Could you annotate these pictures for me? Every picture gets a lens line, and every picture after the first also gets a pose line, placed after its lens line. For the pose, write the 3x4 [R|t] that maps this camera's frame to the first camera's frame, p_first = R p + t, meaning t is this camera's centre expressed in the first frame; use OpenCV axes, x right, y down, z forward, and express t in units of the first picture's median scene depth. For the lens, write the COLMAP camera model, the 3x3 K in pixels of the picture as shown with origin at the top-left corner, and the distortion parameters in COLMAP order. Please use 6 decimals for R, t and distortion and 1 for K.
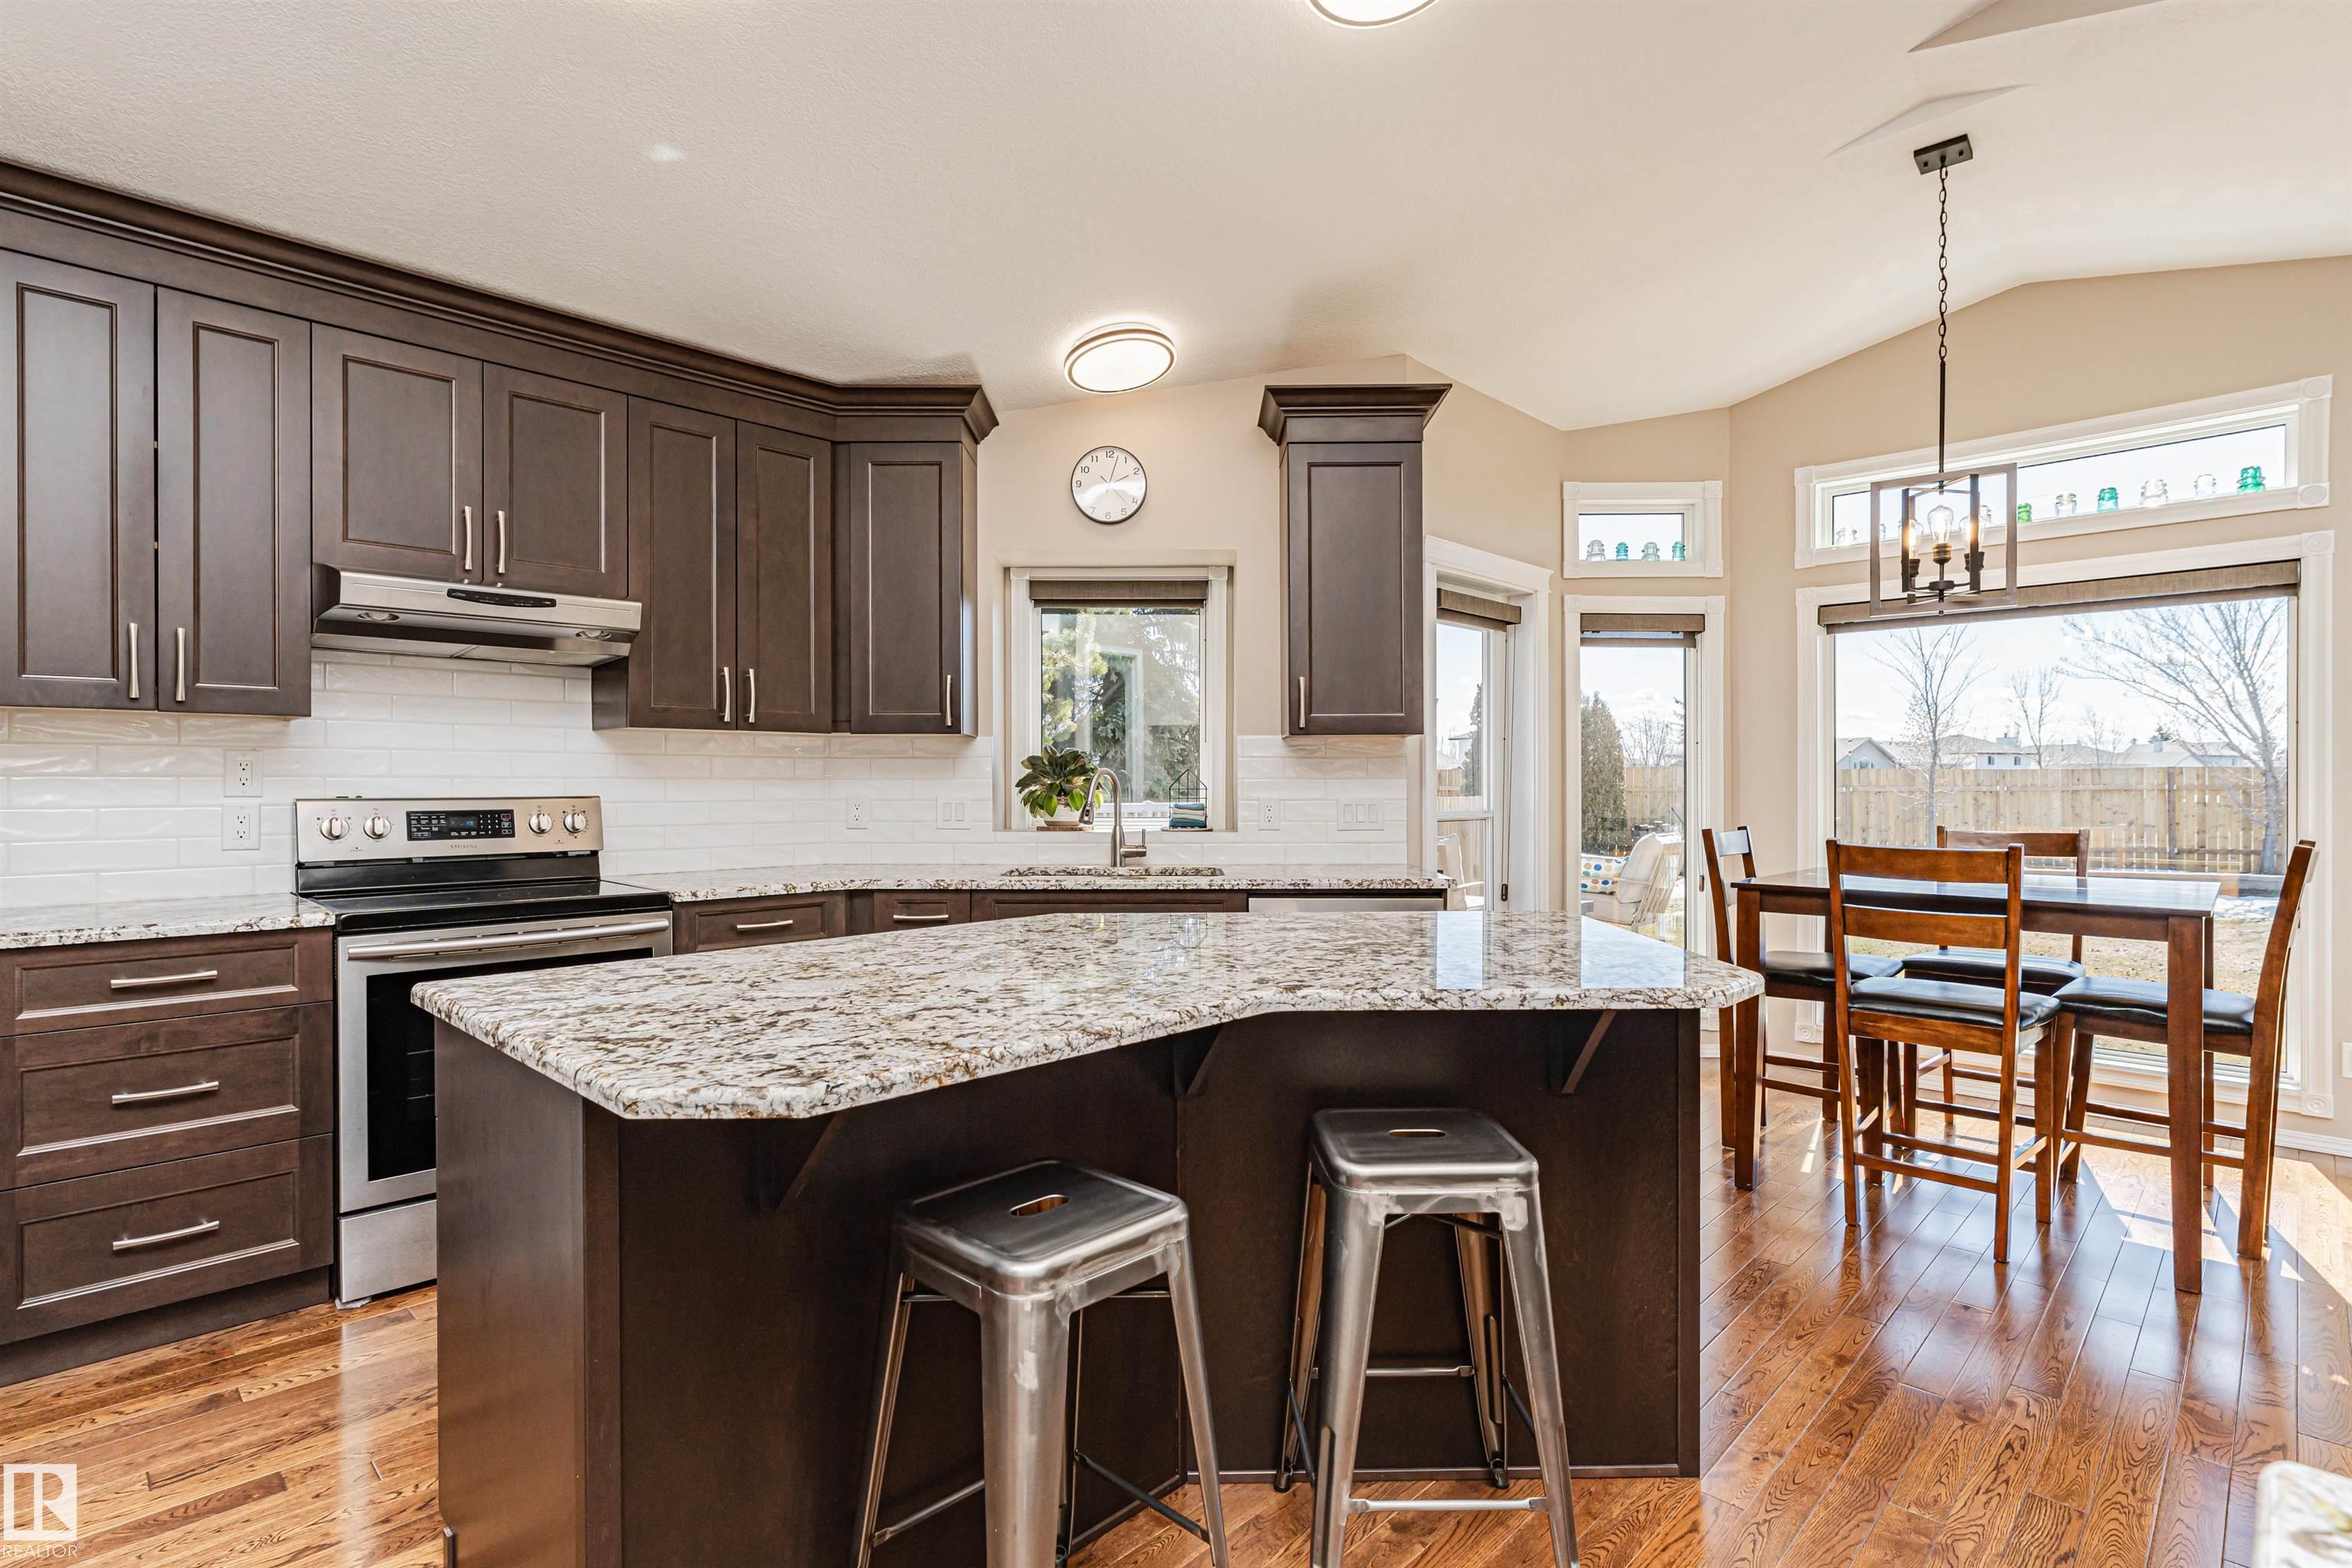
lens RADIAL K [[1147.7, 0, 1172.6], [0, 1147.7, 788.3], [0, 0, 1]] dist [0.000317, -0.000041]
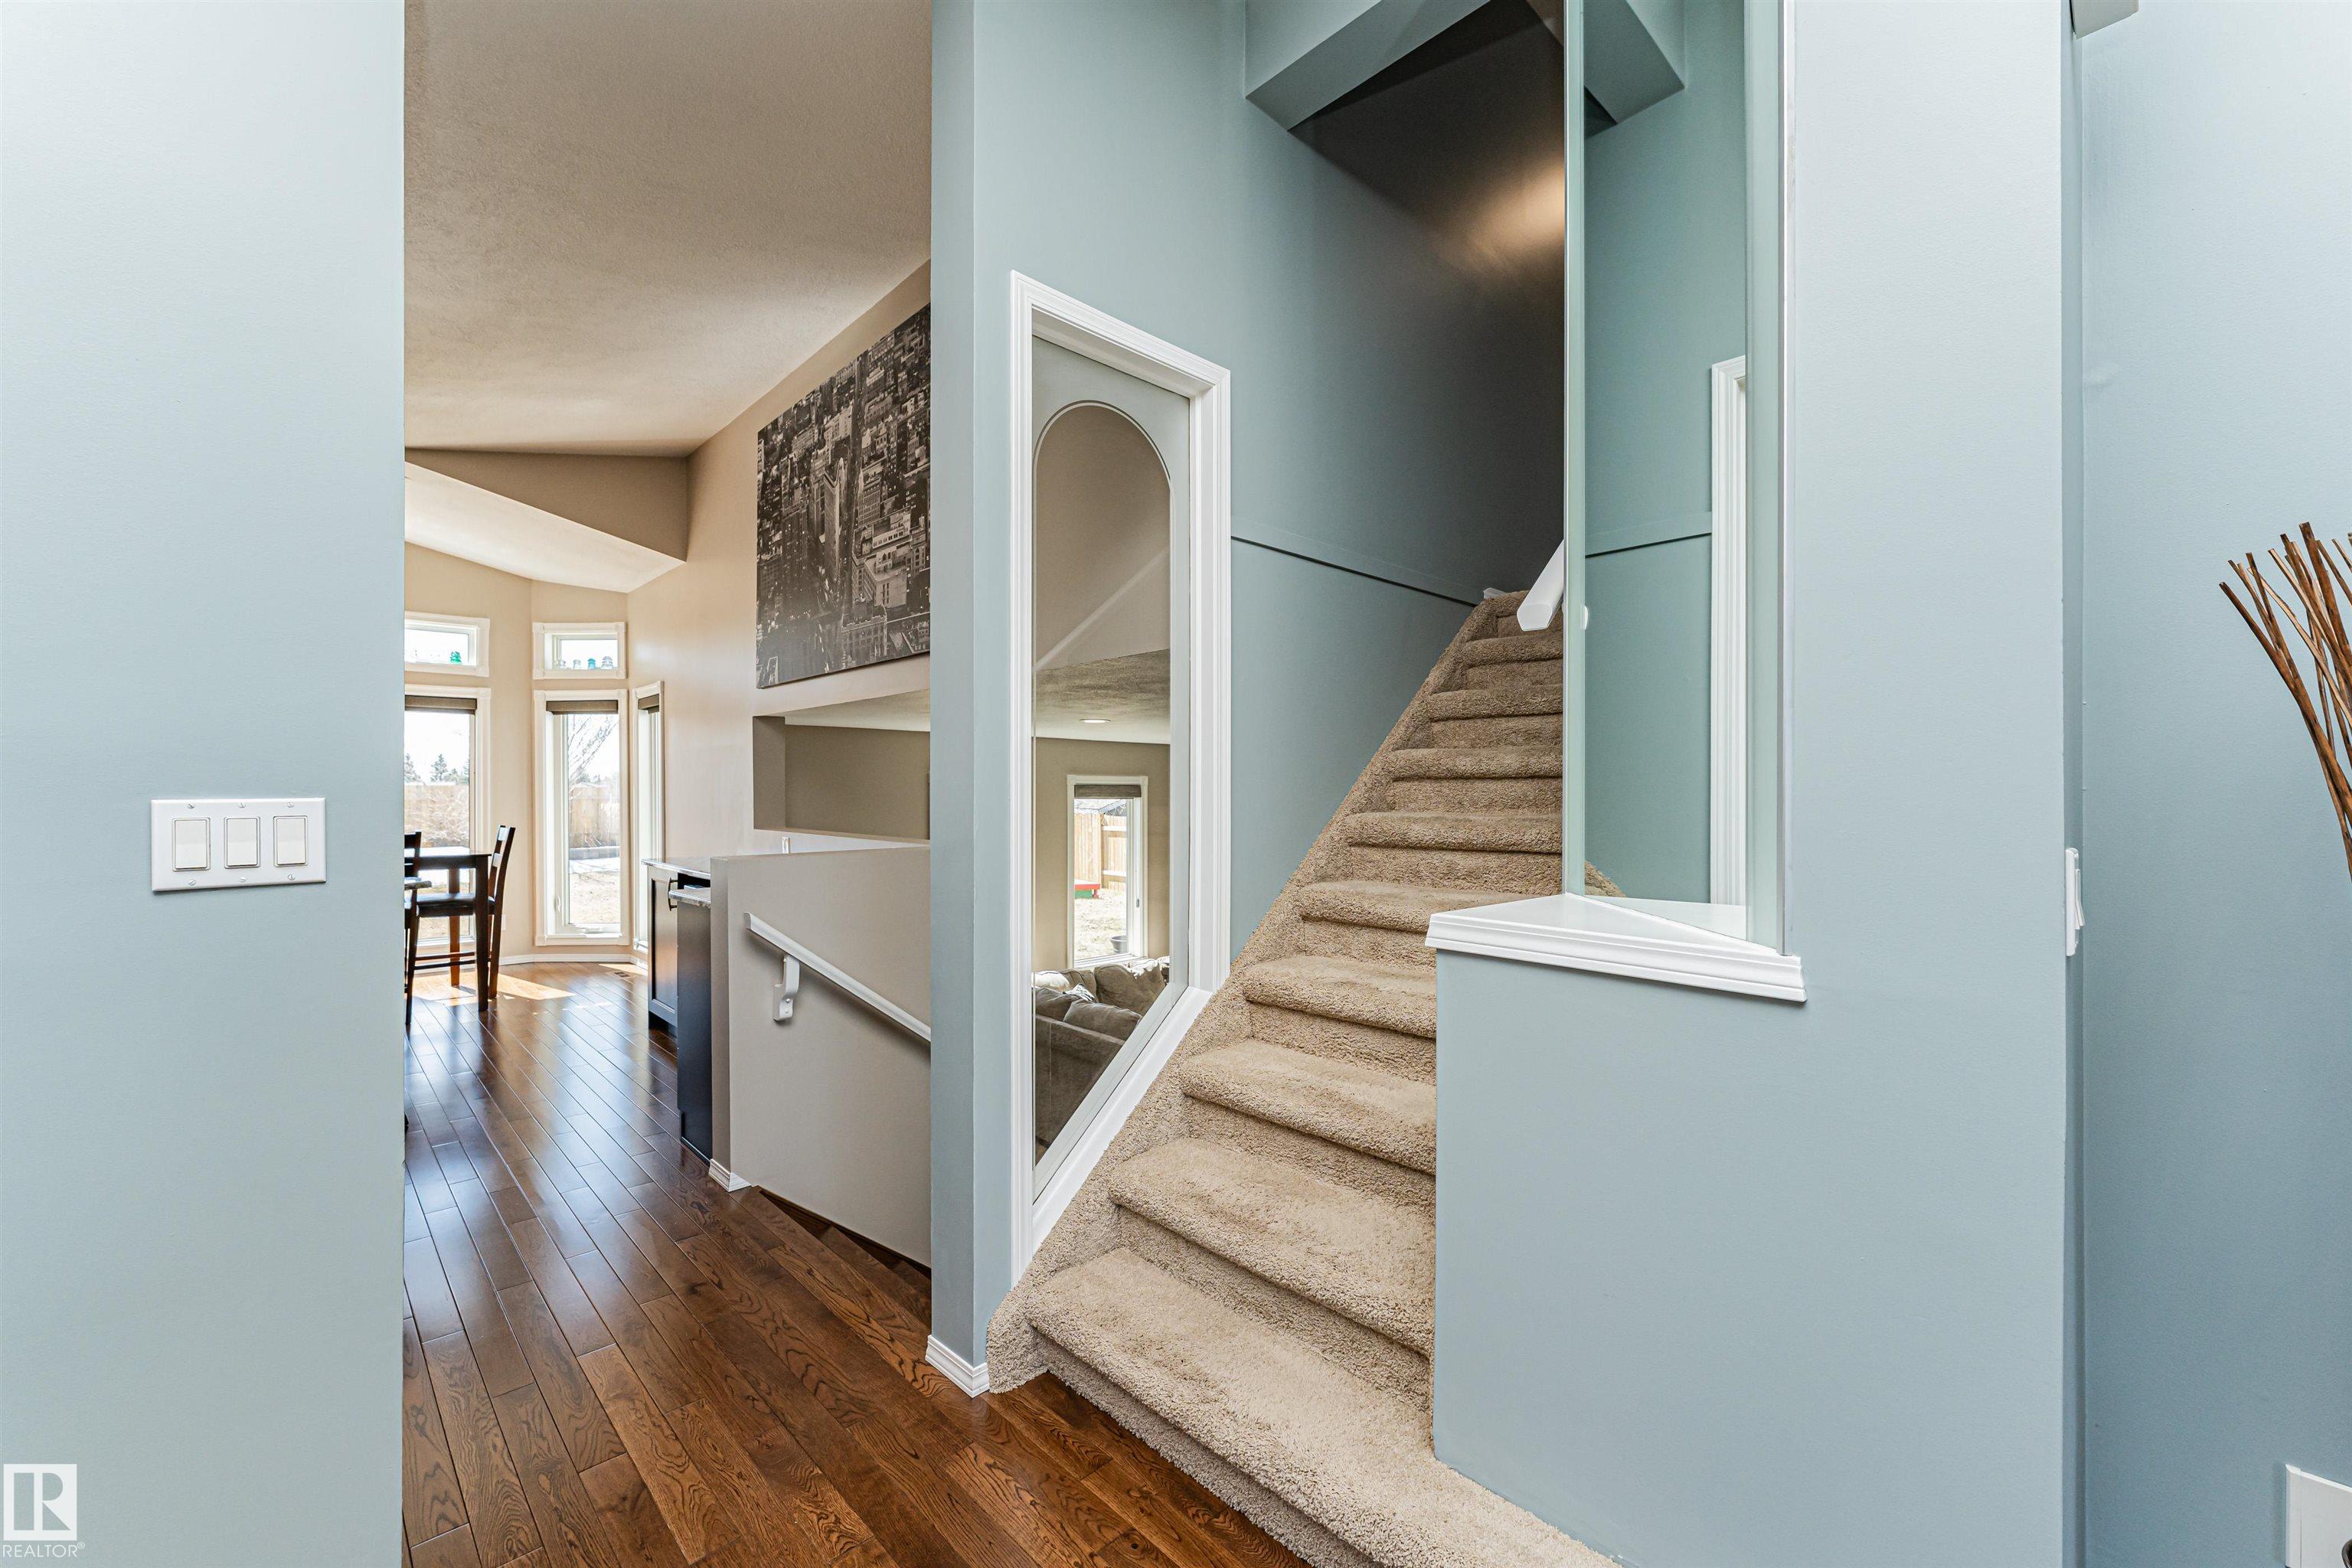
lens RADIAL K [[940.5, 0, 1156.9], [0, 940.5, 787.1], [0, 0, 1]] dist [0.007721, 0.000099]
pose [[0.041470, 0.006891, 0.999116, -0.761244], [0.005076, 0.999962, -0.007108, -0.011410], [-0.999127, 0.005366, 0.041434, -0.371783]]
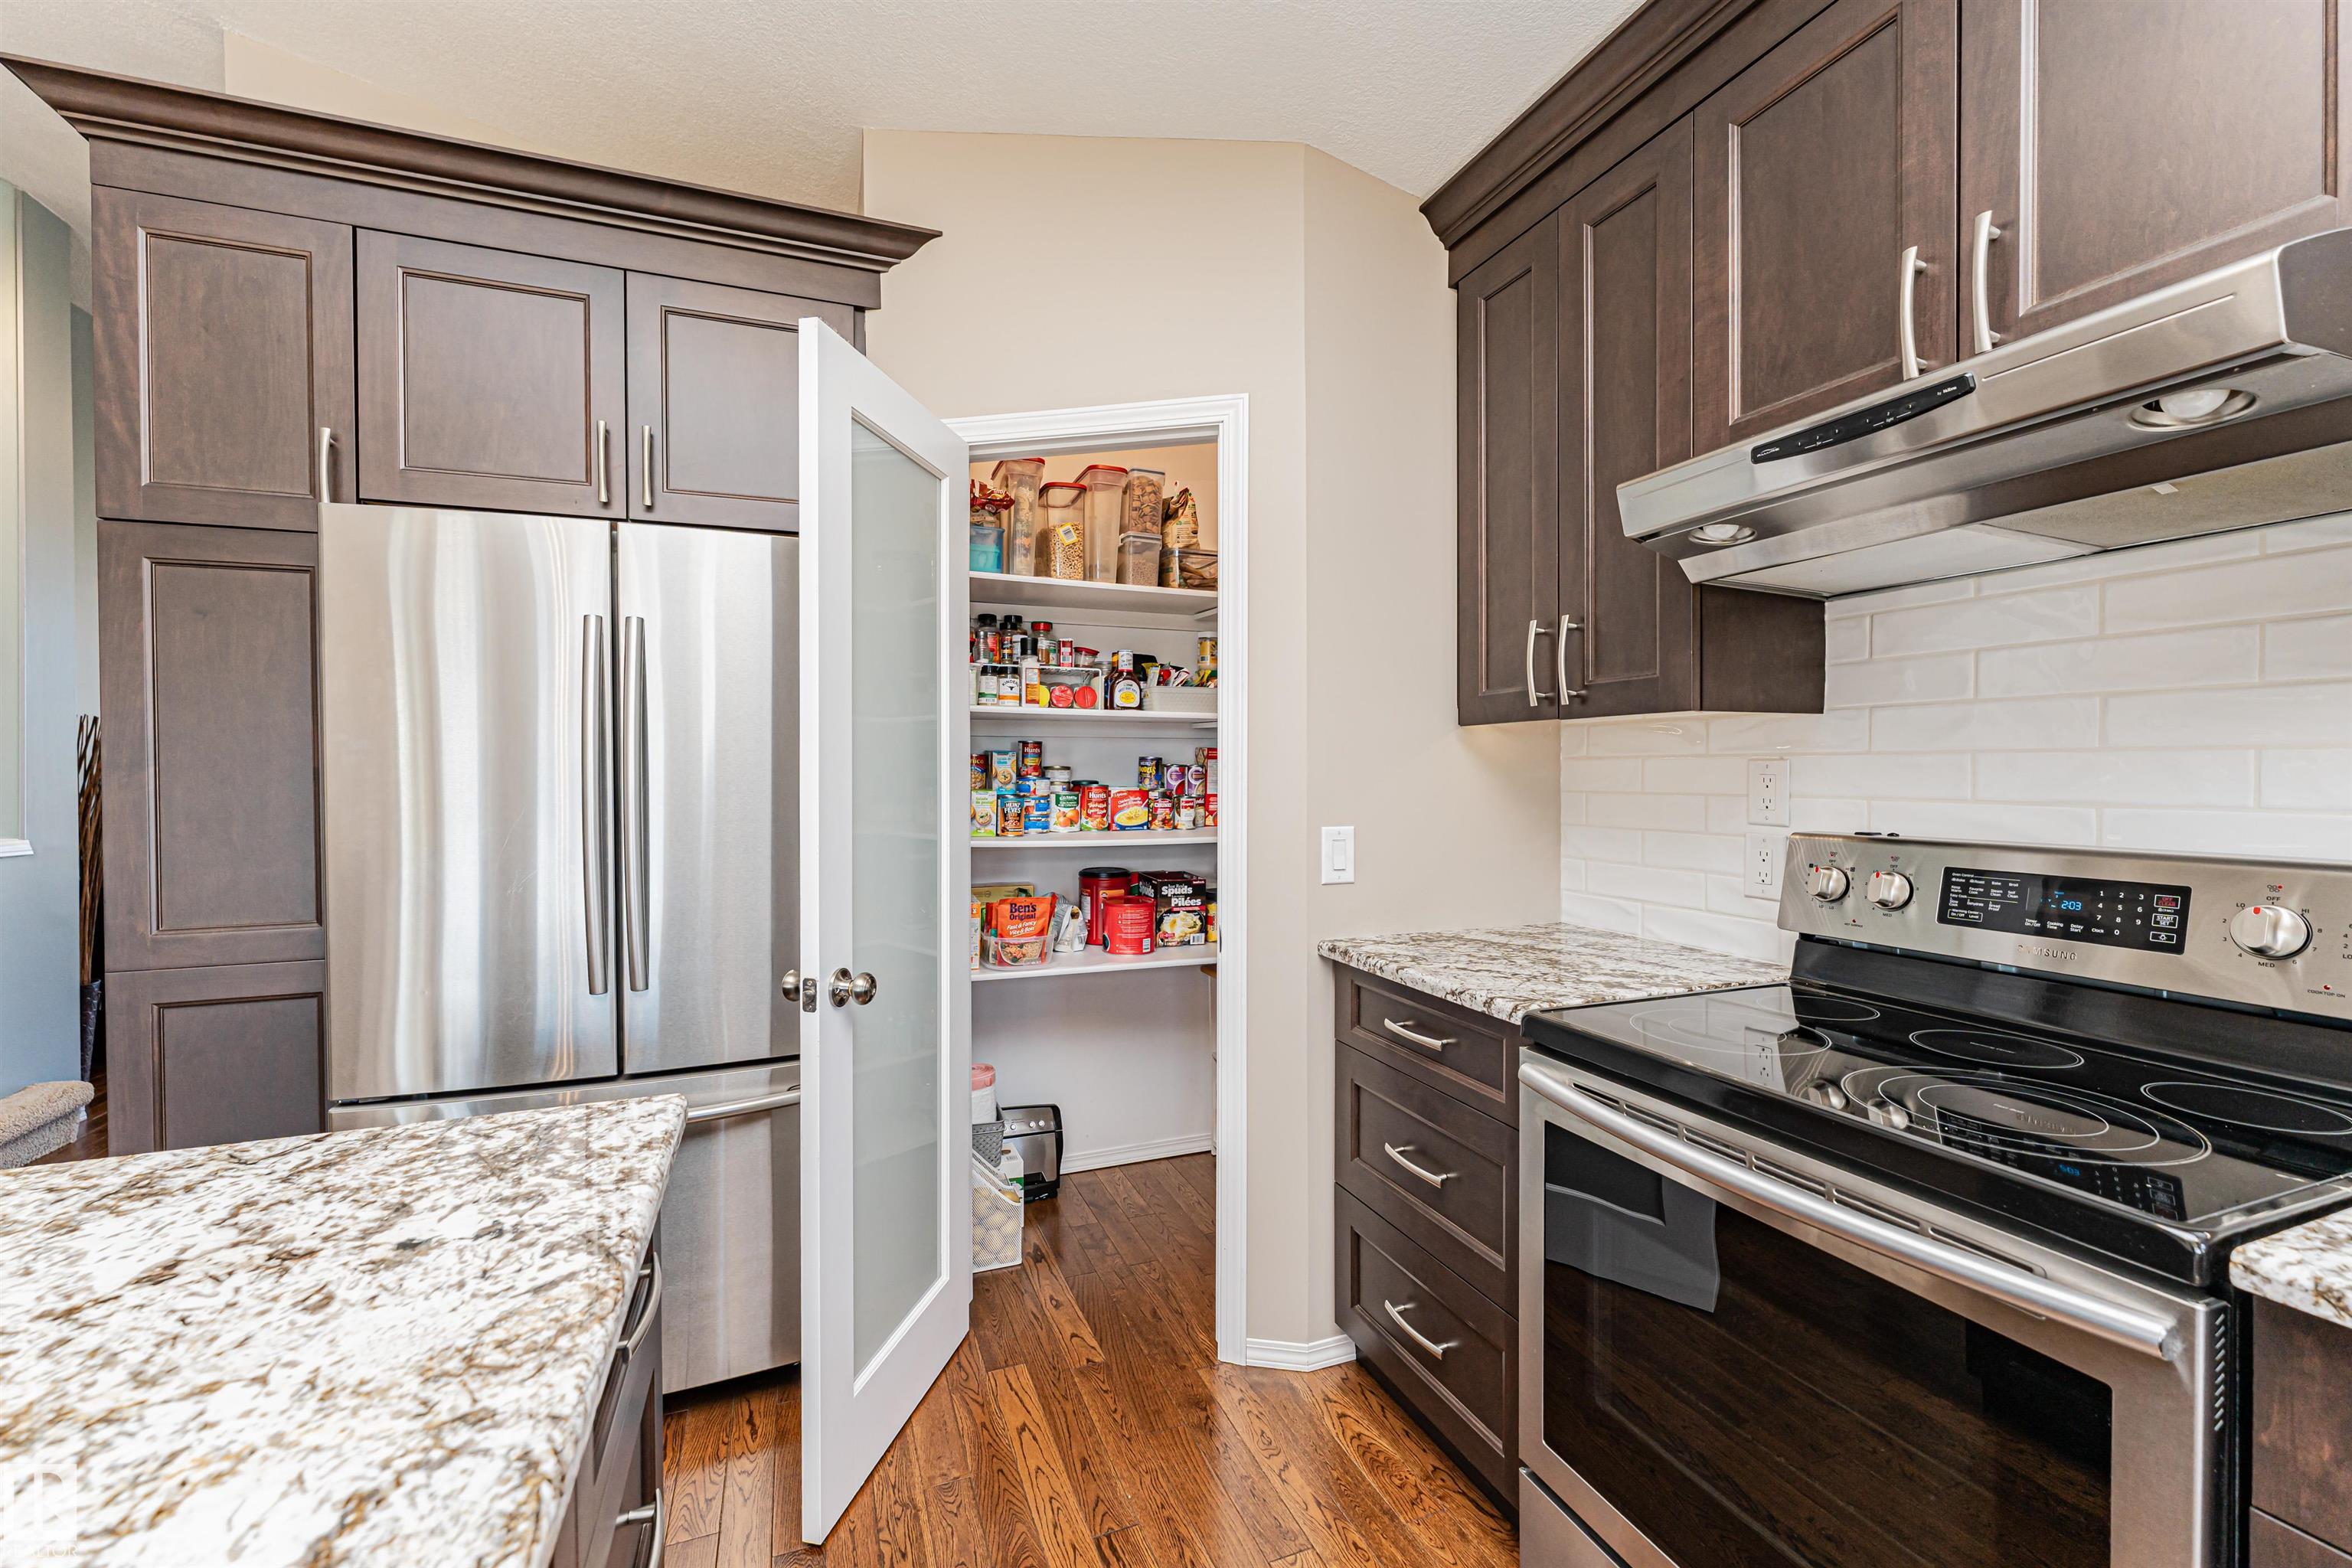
lens RADIAL K [[920.2, 0, 1151.4], [0, 920.2, 788.9], [0, 0, 1]] dist [-0.000023, -0.008143]
pose [[-0.427126, 0.016464, -0.904042, -0.108936], [-0.000928, 0.999826, 0.018647, -0.019344], [0.904192, 0.008804, -0.427036, 0.704305]]
